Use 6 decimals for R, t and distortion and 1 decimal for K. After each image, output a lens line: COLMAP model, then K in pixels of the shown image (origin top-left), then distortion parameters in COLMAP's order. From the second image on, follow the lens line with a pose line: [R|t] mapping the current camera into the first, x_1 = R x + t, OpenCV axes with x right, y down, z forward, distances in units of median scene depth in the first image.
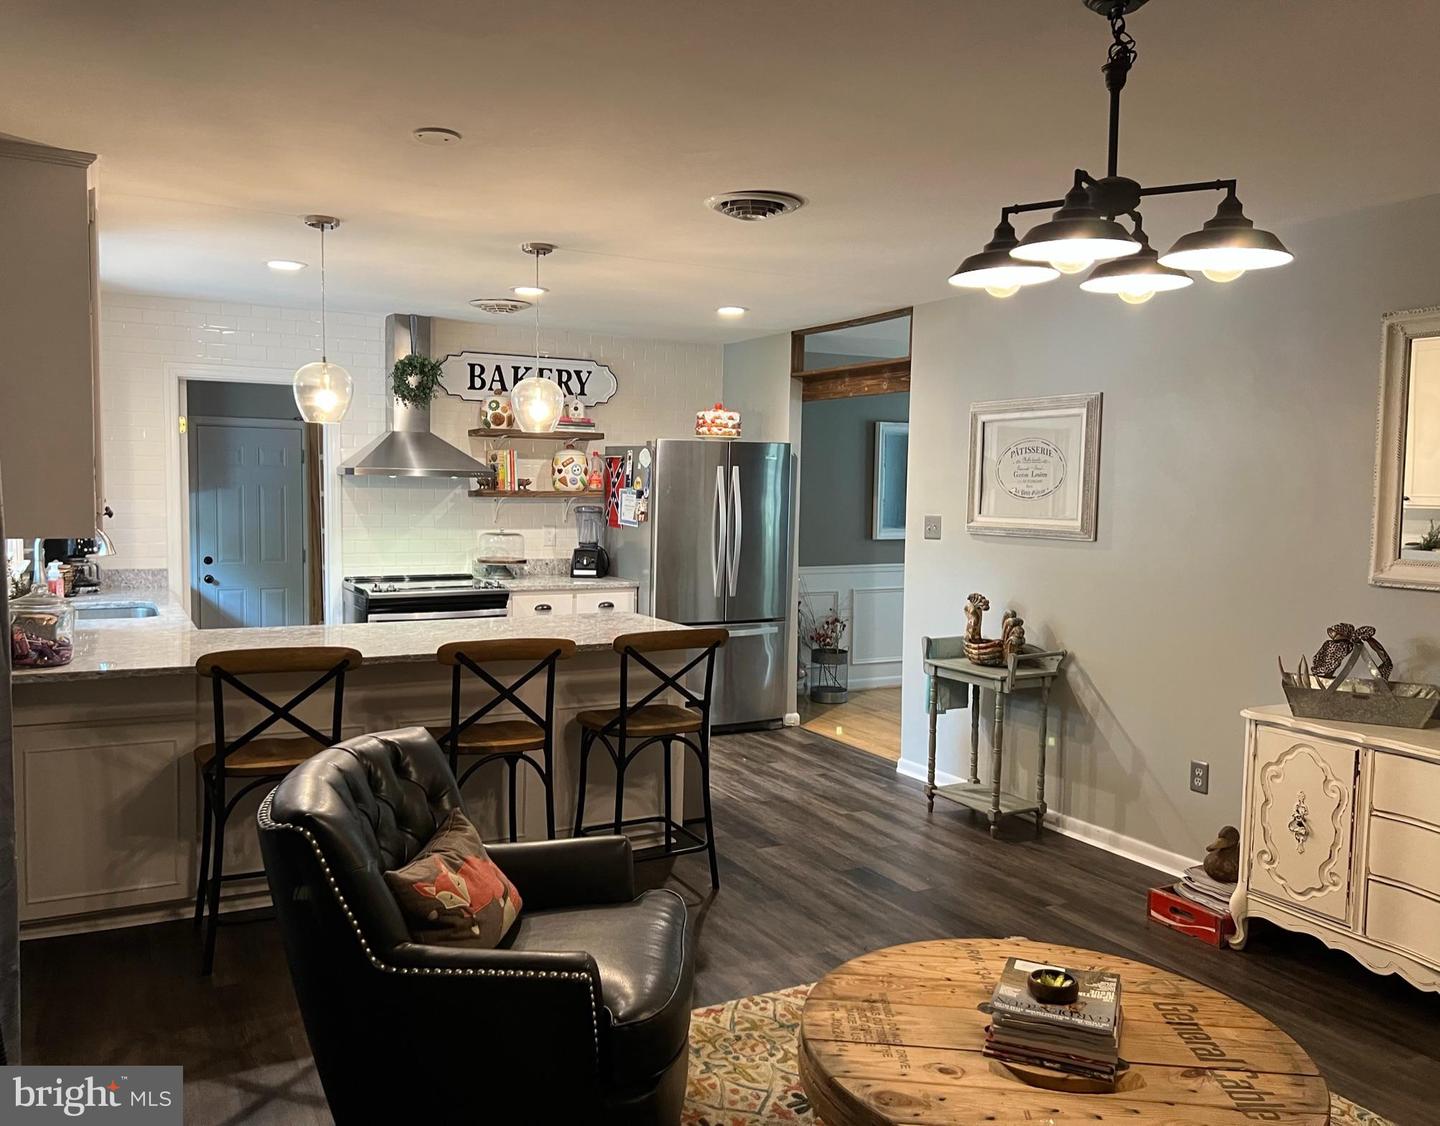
lens RADIAL K [[1122.9, 0, 714.3], [0, 1122.9, 560.0], [0, 0, 1]] dist [0.014557, -0.003612]
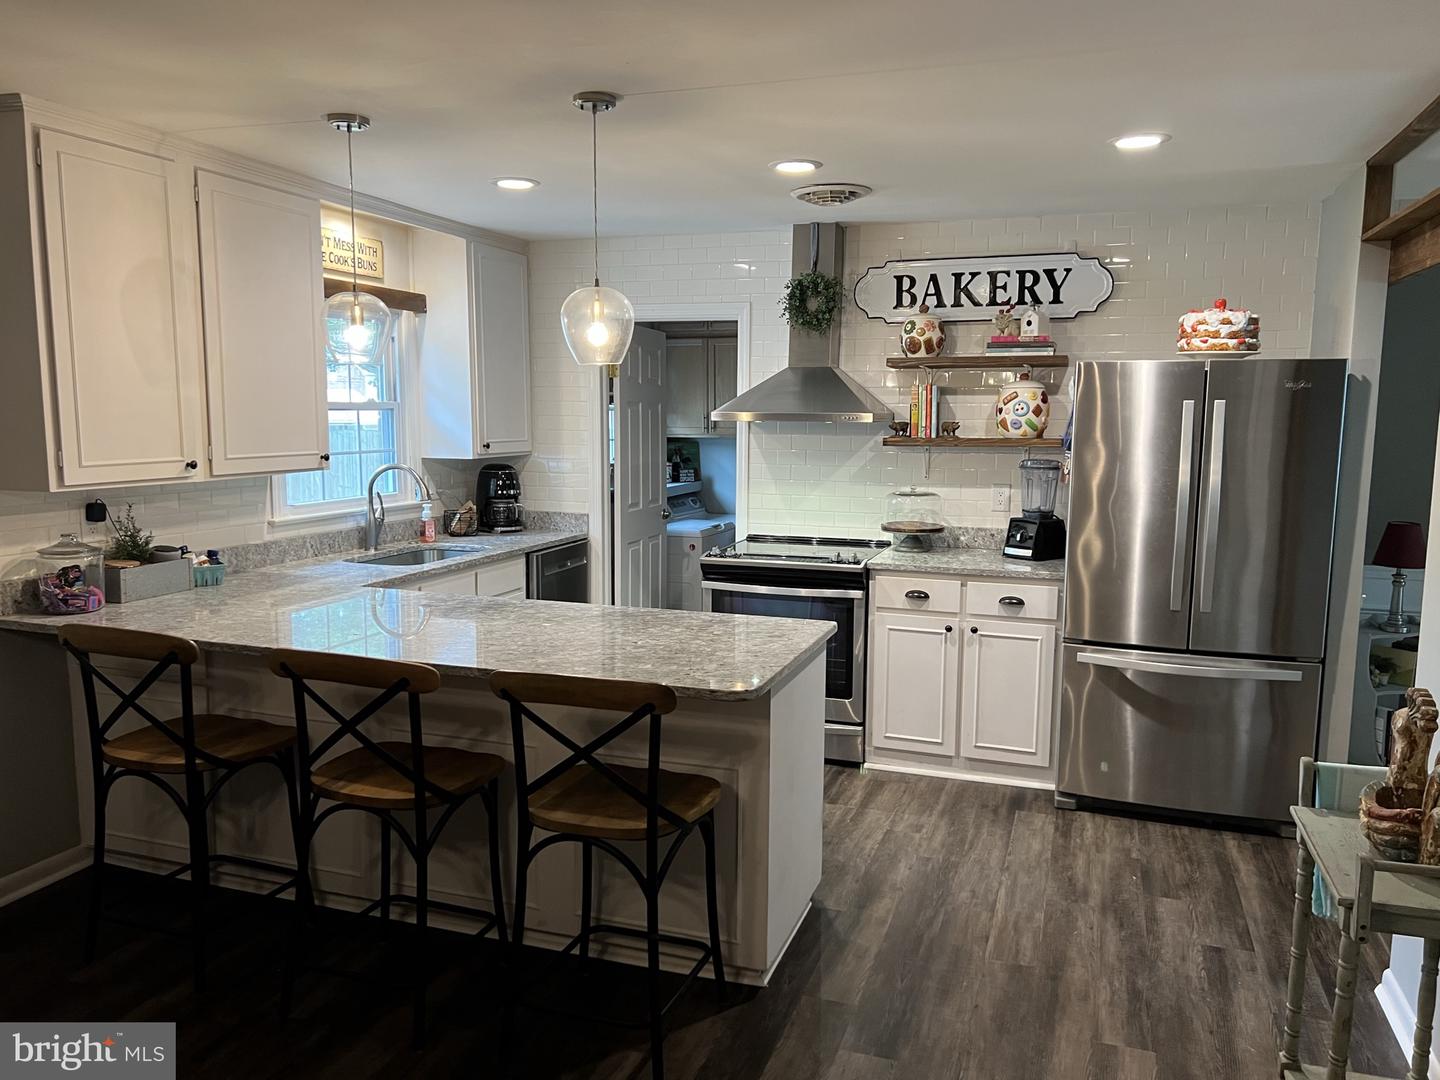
lens RADIAL K [[1091.7, 0, 715.2], [0, 1091.7, 546.3], [0, 0, 1]] dist [0.068170, -0.044138]
pose [[0.675975, 0.082316, -0.732313, 0.274880], [-0.046473, 0.996525, 0.069118, -0.032492], [0.735458, -0.012690, 0.677452, 0.380079]]
